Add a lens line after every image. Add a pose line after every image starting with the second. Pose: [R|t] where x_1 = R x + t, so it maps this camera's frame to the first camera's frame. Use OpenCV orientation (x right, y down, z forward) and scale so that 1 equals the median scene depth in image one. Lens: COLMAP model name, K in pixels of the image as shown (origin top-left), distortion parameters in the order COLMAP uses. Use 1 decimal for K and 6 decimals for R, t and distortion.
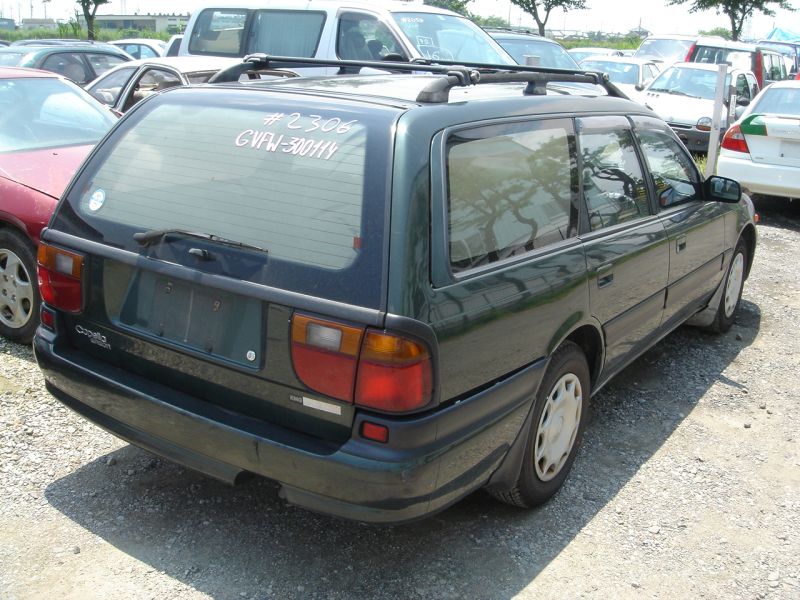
lens RADIAL K [[900.9, 0, 400.0], [0, 900.9, 300.0], [0, 0, 1]] dist [-0.183621, 0.168958]
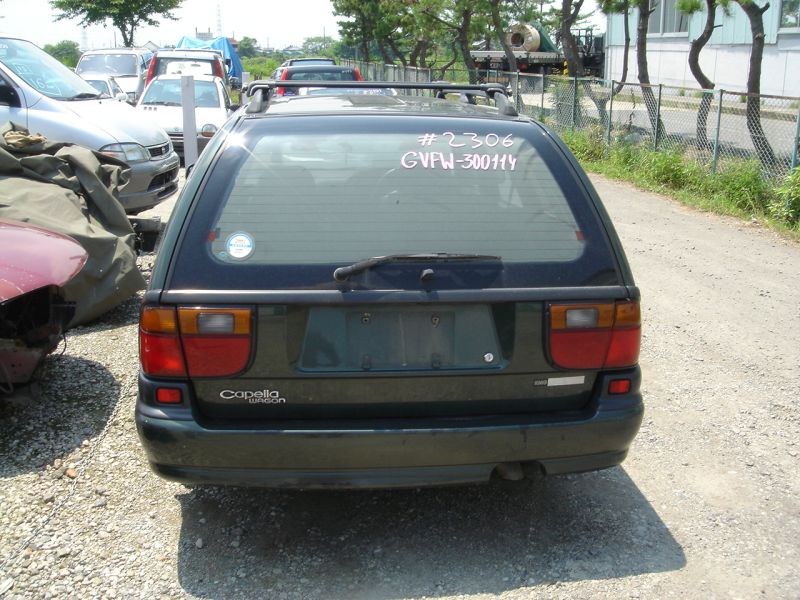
lens RADIAL K [[900.9, 0, 400.0], [0, 900.9, 300.0], [0, 0, 1]] dist [-0.183621, 0.168958]
pose [[0.763637, -0.194477, 0.615660, -0.787048], [0.202545, 0.977579, 0.057574, -0.078160], [-0.613053, 0.080733, 0.785906, 0.184550]]
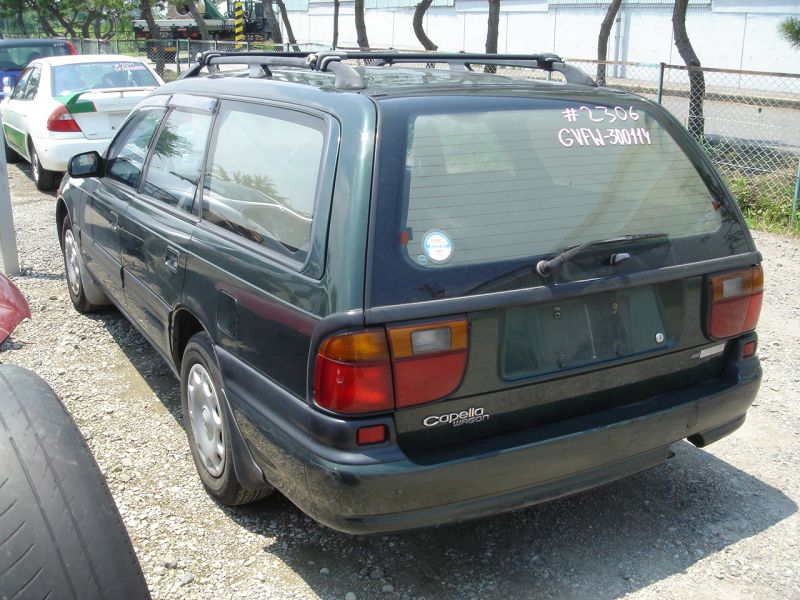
lens RADIAL K [[900.9, 0, 400.0], [0, 900.9, 300.0], [0, 0, 1]] dist [-0.183621, 0.168958]
pose [[0.455182, -0.288597, 0.842331, -1.023407], [0.263971, 0.947225, 0.181890, -0.218406], [-0.850369, 0.139558, 0.507341, 0.633581]]
